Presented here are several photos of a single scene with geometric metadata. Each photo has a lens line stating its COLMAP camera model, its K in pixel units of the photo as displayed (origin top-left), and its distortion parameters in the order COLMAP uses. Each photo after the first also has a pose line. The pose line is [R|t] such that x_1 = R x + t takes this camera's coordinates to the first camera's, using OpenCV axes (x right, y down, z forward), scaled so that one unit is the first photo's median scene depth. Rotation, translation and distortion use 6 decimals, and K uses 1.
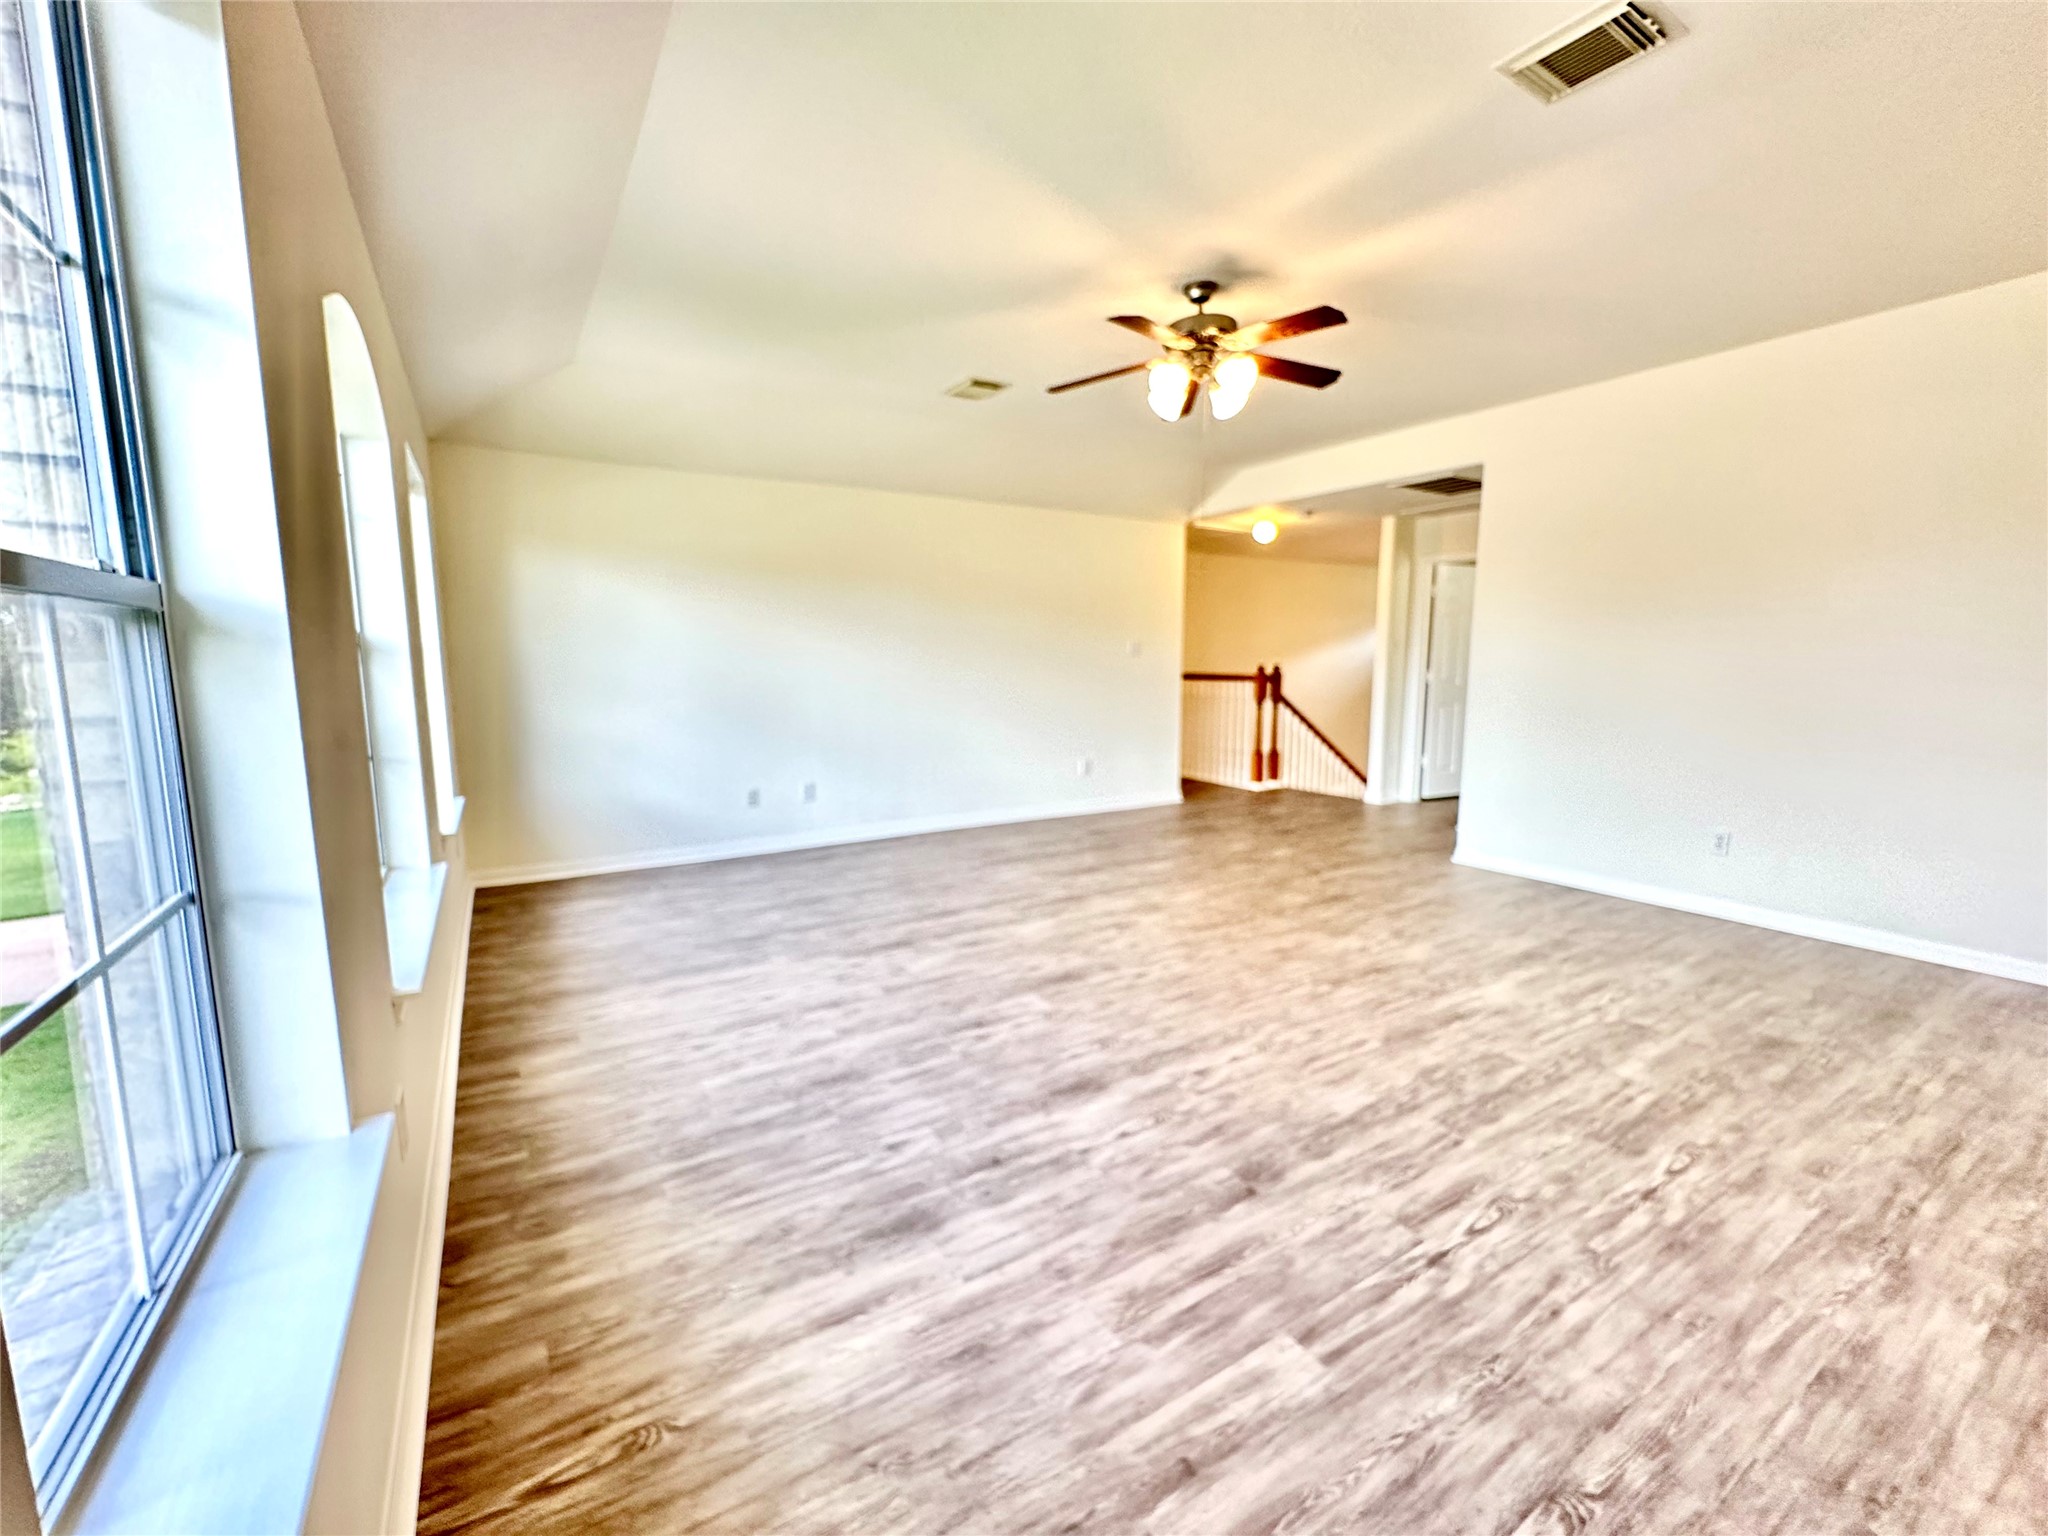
lens RADIAL K [[817.5, 0, 1028.4], [0, 817.5, 763.4], [0, 0, 1]] dist [-0.003071, 0.001152]
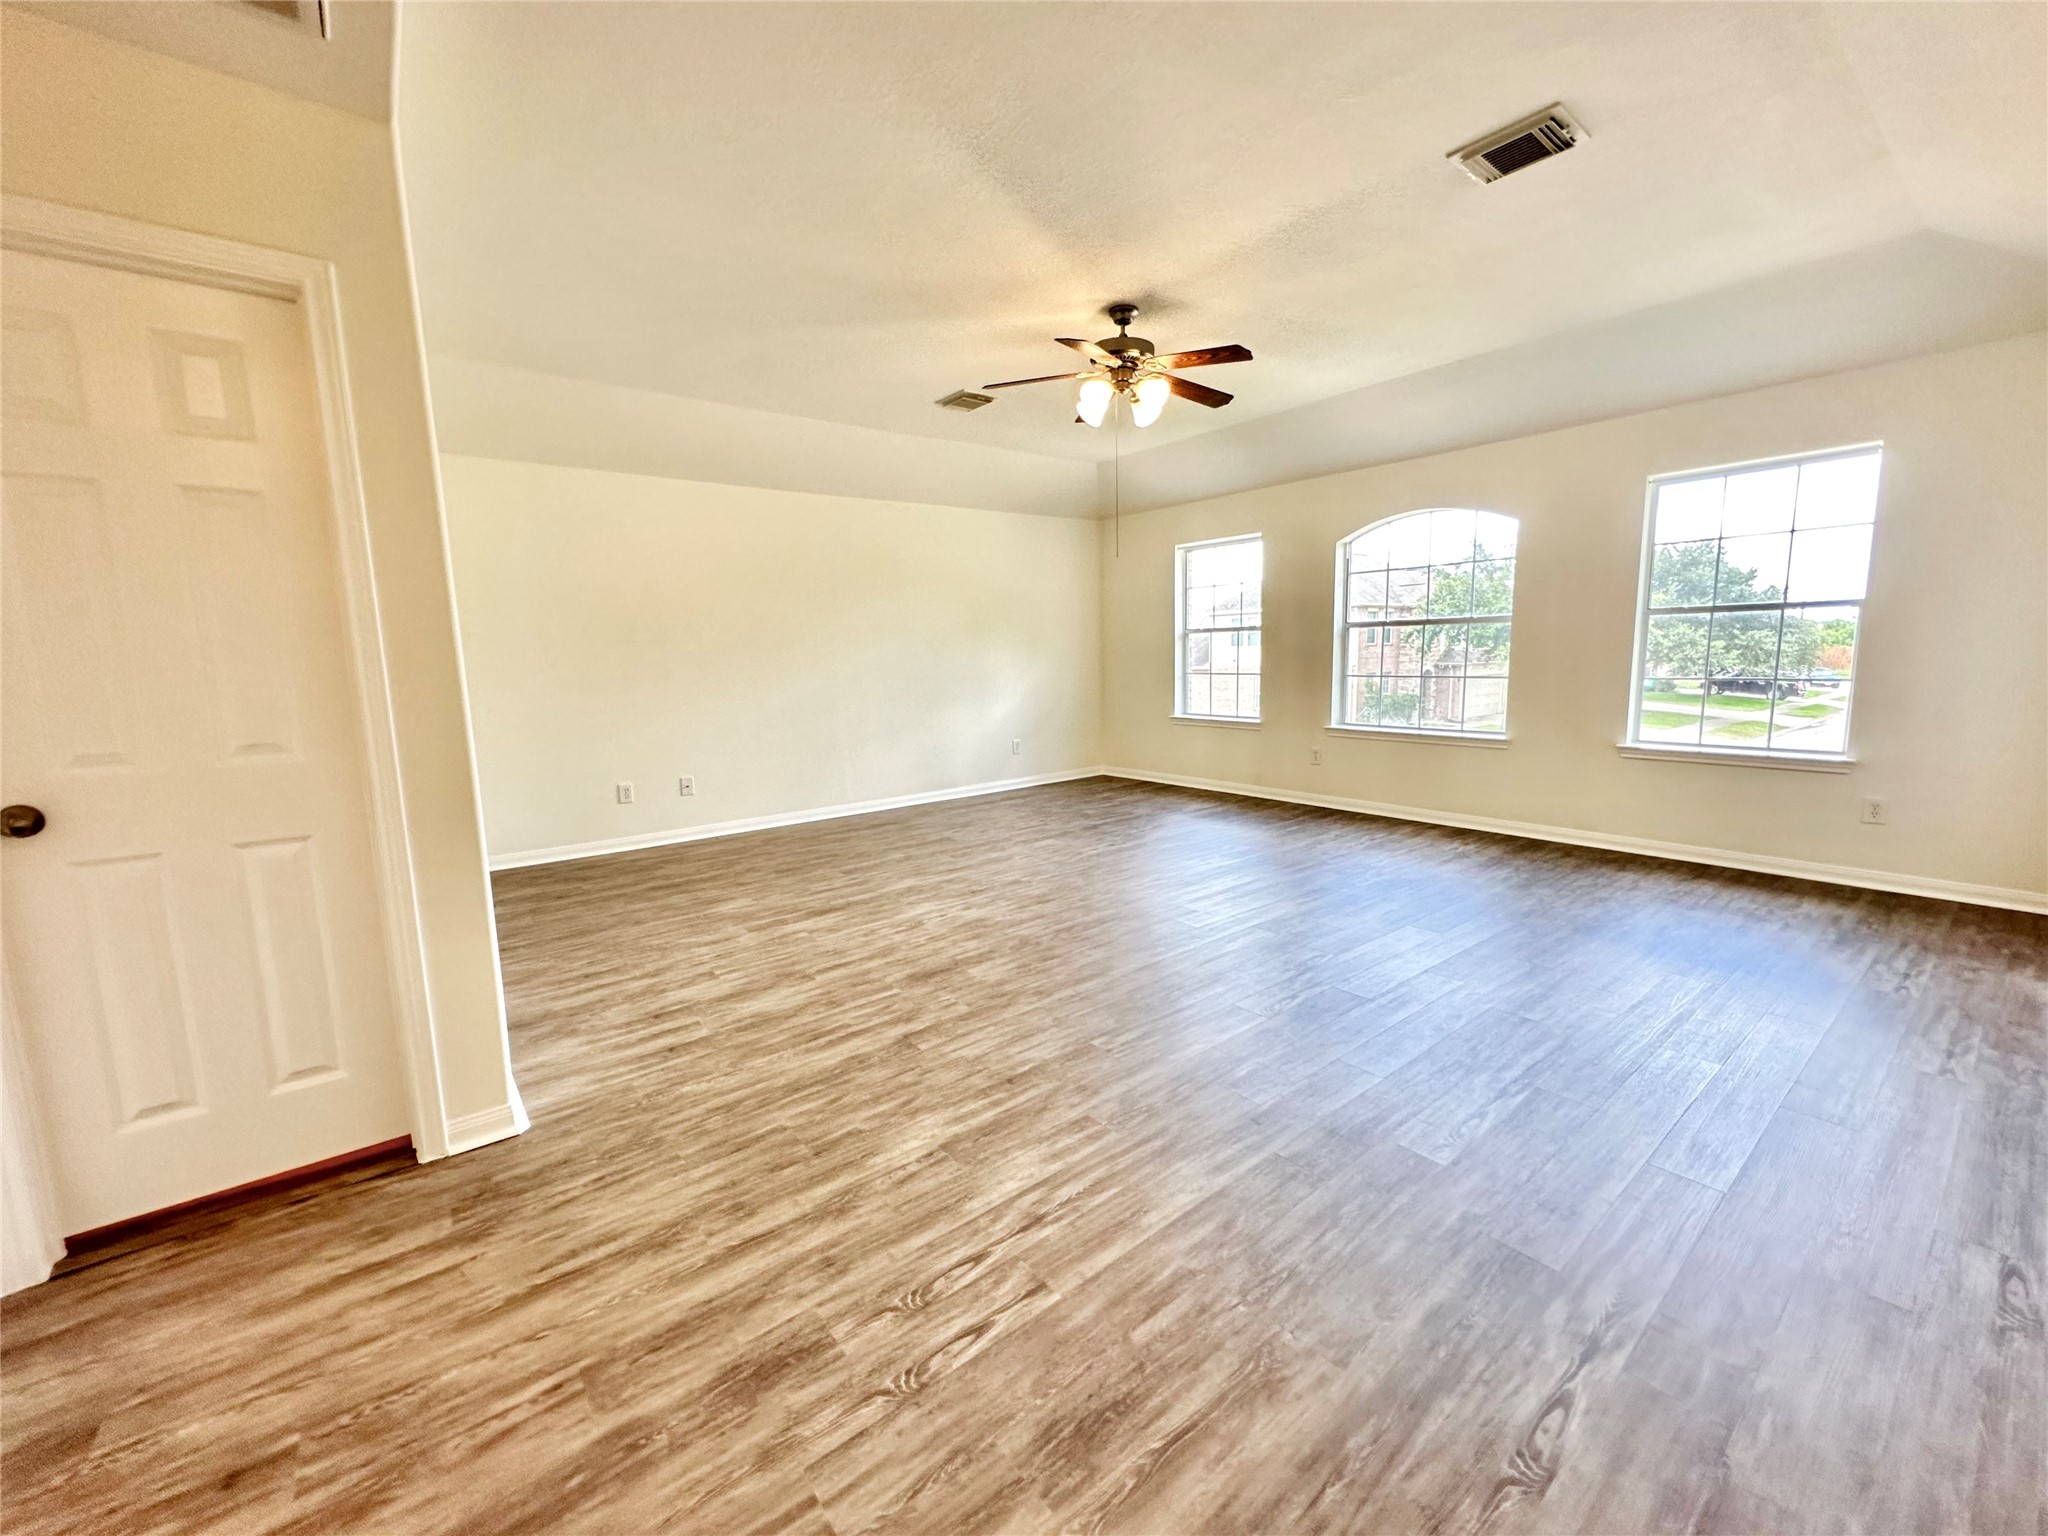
lens RADIAL K [[817.5, 0, 1027.3], [0, 817.5, 762.4], [0, 0, 1]] dist [-0.003071, 0.001152]
pose [[-0.994454, 0.034754, -0.099260, 0.483397], [0.006746, 0.962957, 0.269572, -0.287429], [0.104952, 0.267407, -0.957851, 2.247556]]
